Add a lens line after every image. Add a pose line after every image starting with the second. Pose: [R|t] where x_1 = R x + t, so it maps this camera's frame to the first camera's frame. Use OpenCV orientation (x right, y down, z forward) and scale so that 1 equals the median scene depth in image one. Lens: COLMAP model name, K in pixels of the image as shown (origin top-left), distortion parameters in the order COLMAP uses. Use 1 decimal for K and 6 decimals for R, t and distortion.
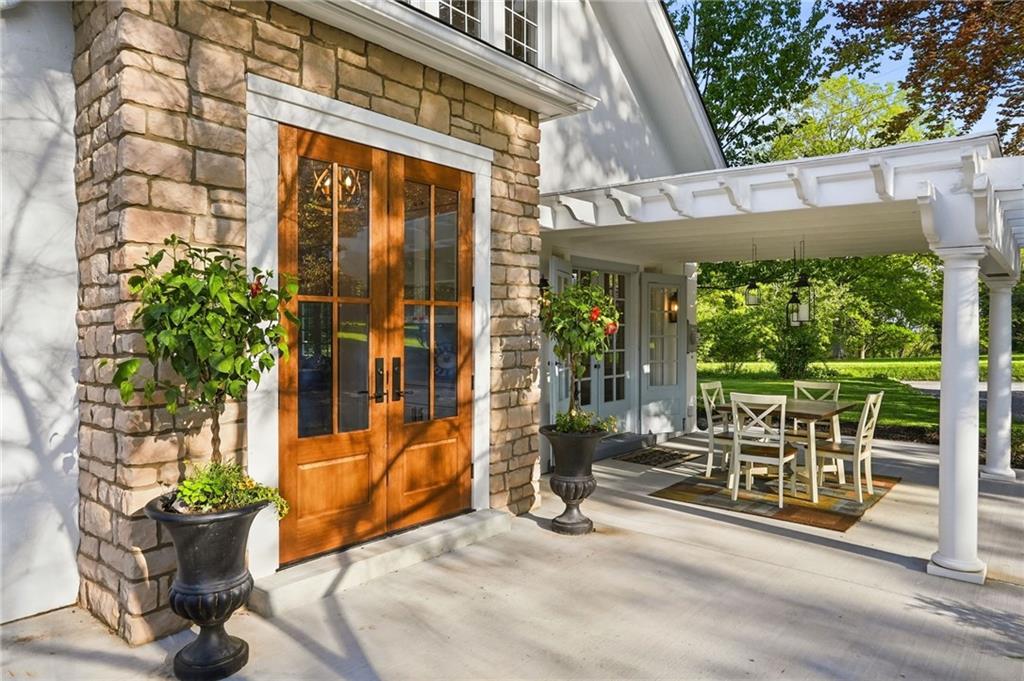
lens RADIAL K [[681.9, 0, 516.2], [0, 681.9, 338.1], [0, 0, 1]] dist [0.025228, 0.001144]
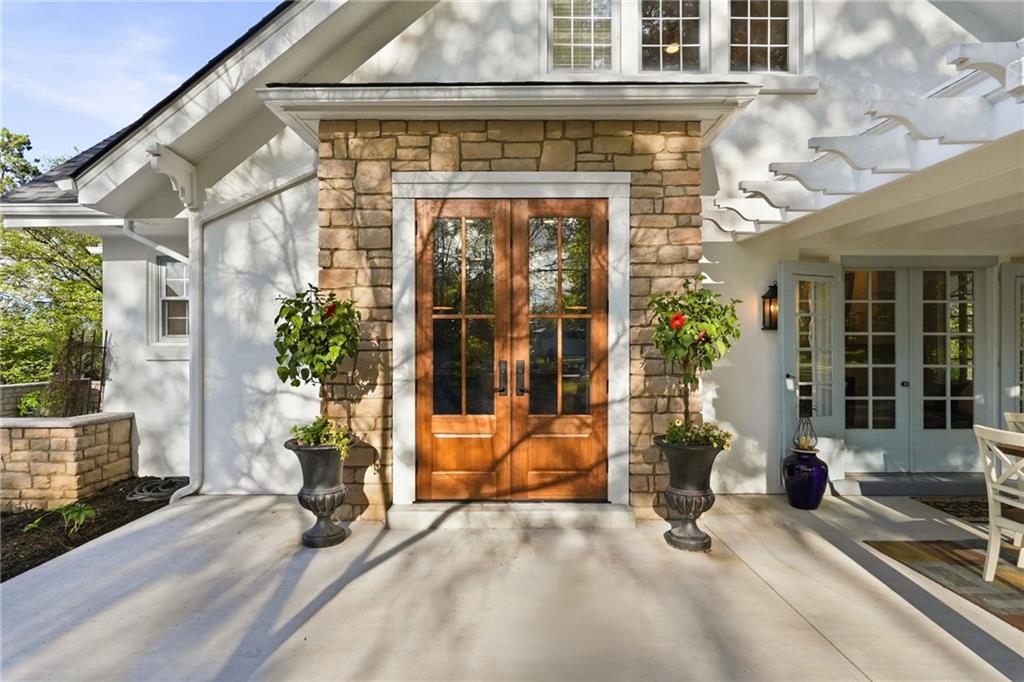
lens RADIAL K [[552.2, 0, 513.5], [0, 552.2, 346.2], [0, 0, 1]] dist [0.004341, 0.002202]
pose [[0.629011, -0.002151, -0.777393, 0.590344], [-0.008939, 0.999910, -0.010000, 0.011240], [0.777345, 0.013239, 0.628936, 0.347755]]
